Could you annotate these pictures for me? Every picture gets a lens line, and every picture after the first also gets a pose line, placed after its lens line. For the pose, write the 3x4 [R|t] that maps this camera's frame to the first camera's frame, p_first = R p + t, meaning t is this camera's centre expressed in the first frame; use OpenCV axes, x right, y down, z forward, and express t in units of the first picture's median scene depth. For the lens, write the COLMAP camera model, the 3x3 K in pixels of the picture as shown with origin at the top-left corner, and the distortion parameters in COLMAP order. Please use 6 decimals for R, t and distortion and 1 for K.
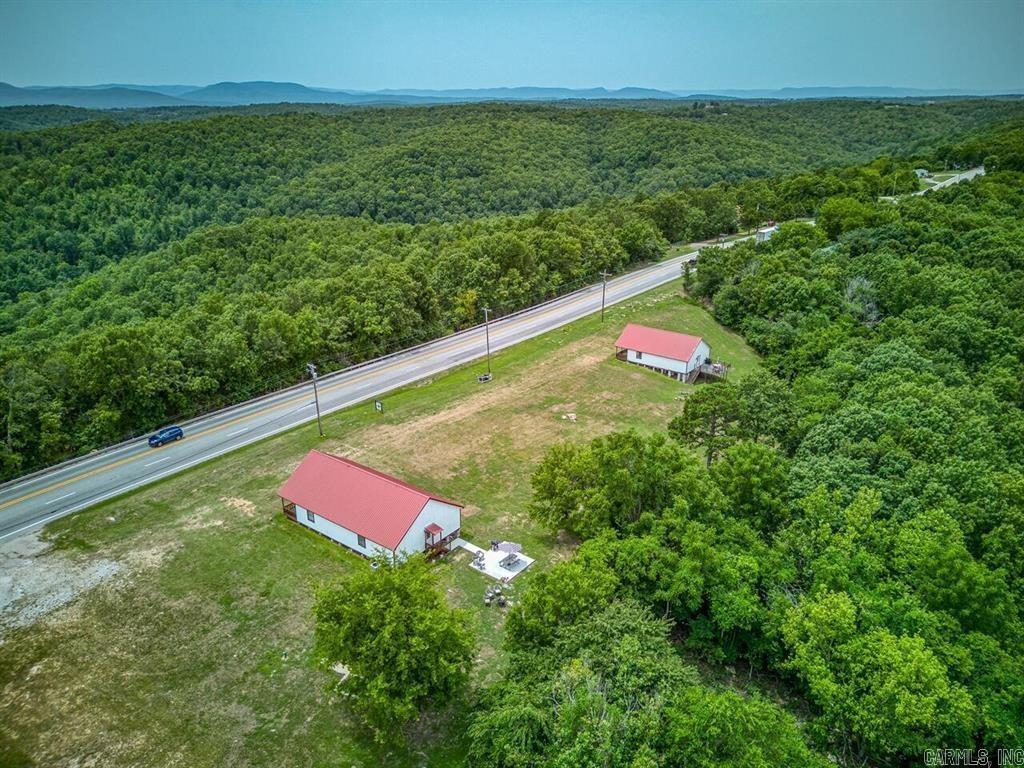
lens RADIAL K [[750.2, 0, 514.5], [0, 750.2, 379.3], [0, 0, 1]] dist [0.072197, -0.079510]
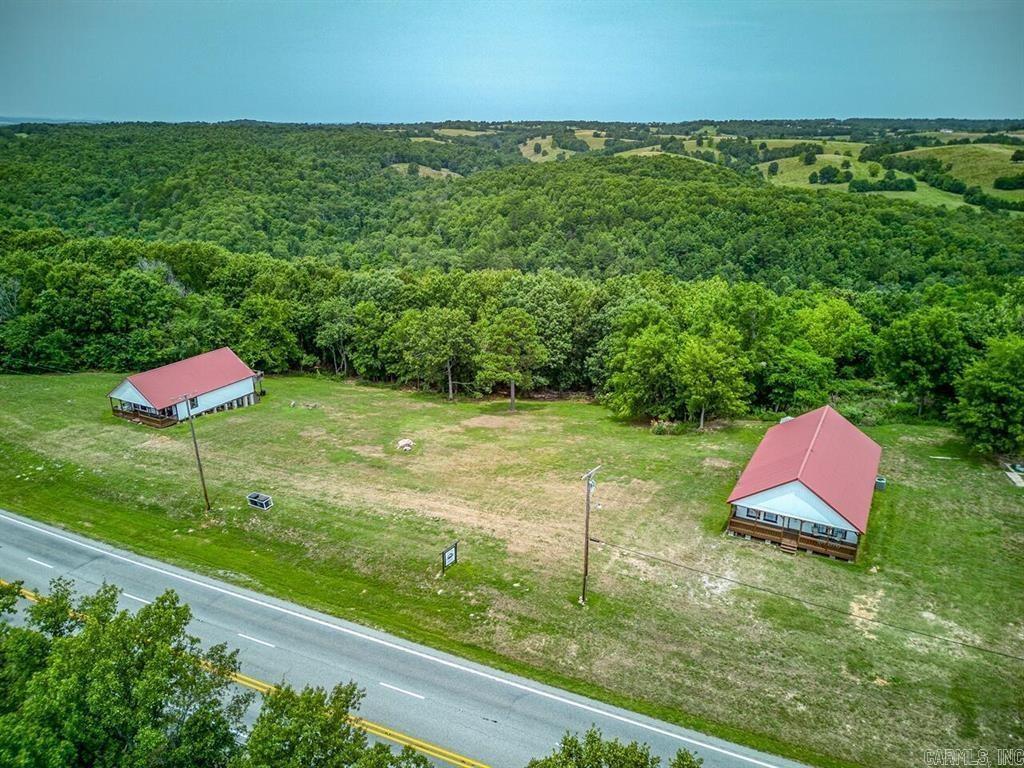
lens RADIAL K [[750.2, 0, 514.5], [0, 750.2, 379.3], [0, 0, 1]] dist [0.072197, -0.079510]
pose [[-0.154612, -0.320033, 0.934705, -0.522596], [0.345554, 0.868810, 0.354630, -0.197423], [-0.925574, 0.377821, -0.023740, 0.757729]]
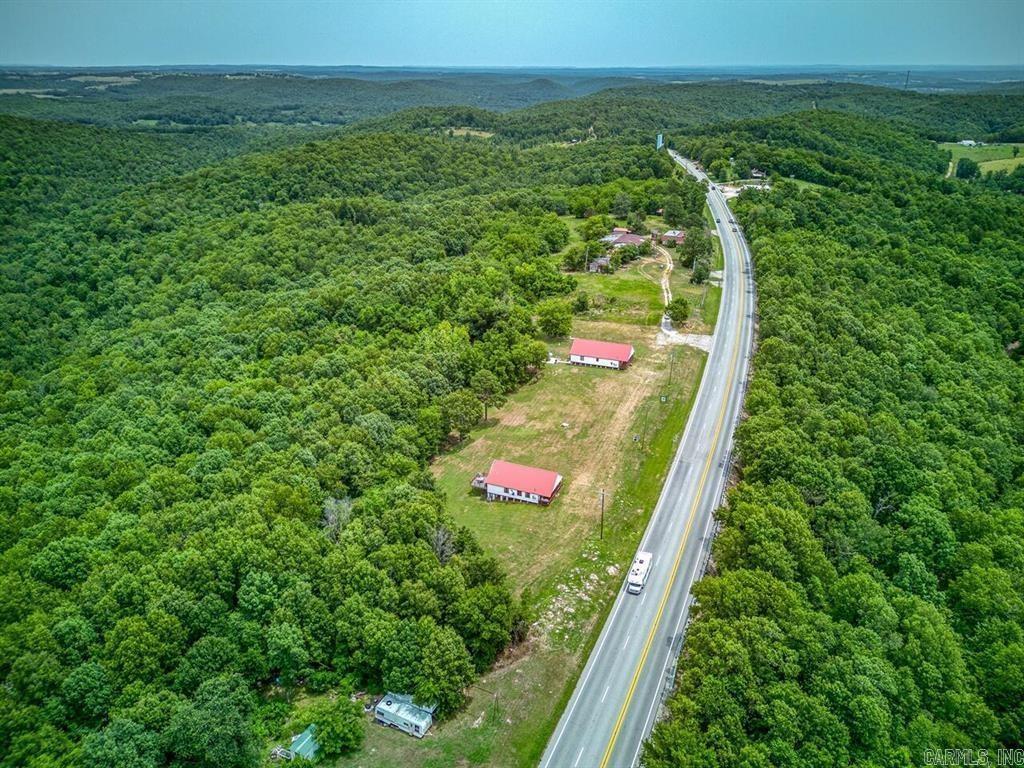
lens RADIAL K [[750.2, 0, 514.5], [0, 750.2, 379.3], [0, 0, 1]] dist [0.072197, -0.079510]
pose [[-0.964717, 0.091600, -0.246841, 0.496514], [-0.100198, 0.739257, 0.665928, -0.956546], [0.243478, 0.667165, -0.703996, 1.765615]]
